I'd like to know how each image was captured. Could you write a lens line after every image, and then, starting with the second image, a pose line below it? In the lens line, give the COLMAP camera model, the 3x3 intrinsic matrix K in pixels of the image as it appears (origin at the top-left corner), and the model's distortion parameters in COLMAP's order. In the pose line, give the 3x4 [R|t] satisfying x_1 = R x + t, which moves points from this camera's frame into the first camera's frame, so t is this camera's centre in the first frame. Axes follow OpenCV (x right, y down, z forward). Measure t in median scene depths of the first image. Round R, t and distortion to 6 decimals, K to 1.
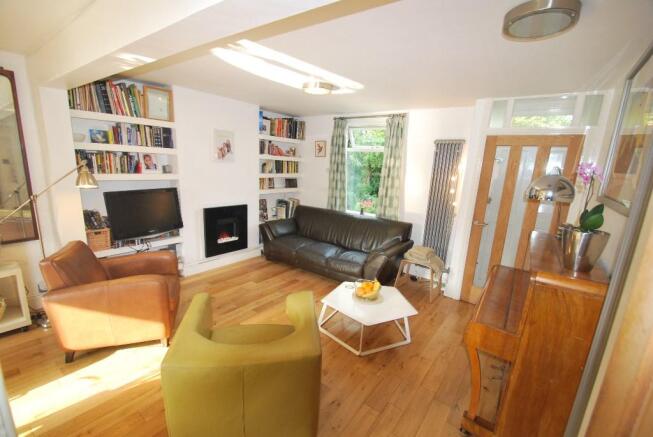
lens RADIAL K [[288.1, 0, 325.6], [0, 288.1, 225.9], [0, 0, 1]] dist [0.000369, -0.000287]
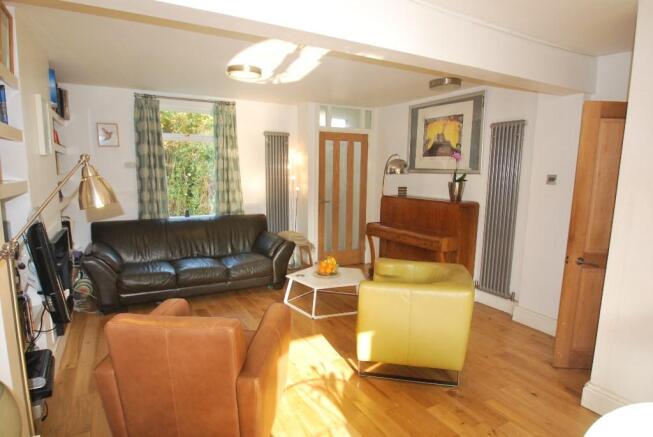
lens RADIAL K [[402.3, 0, 326.5], [0, 402.3, 218.5], [0, 0, 1]] dist [-0.002459, -0.000256]
pose [[0.403455, -0.153809, 0.901979, -0.857664], [0.205852, 0.975757, 0.074312, -0.051202], [-0.891543, 0.155693, 0.425336, 0.218582]]
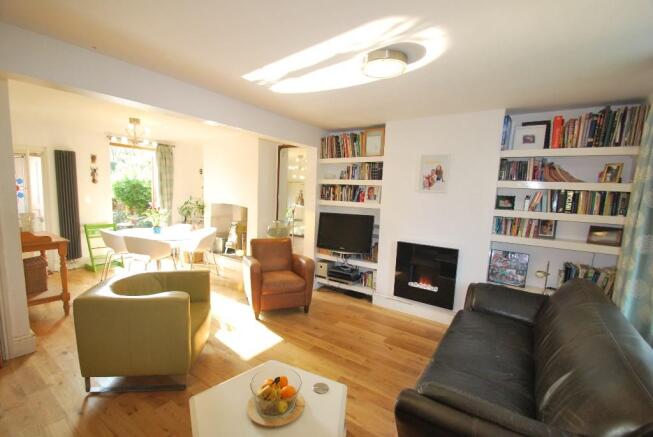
lens RADIAL K [[288.1, 0, 325.6], [0, 288.1, 225.9], [0, 0, 1]] dist [0.000369, -0.000287]
pose [[0.044563, 0.062502, -0.997049, 0.465874], [-0.252824, 0.966257, 0.049272, -0.090874], [0.966485, 0.249882, 0.058861, 0.677534]]
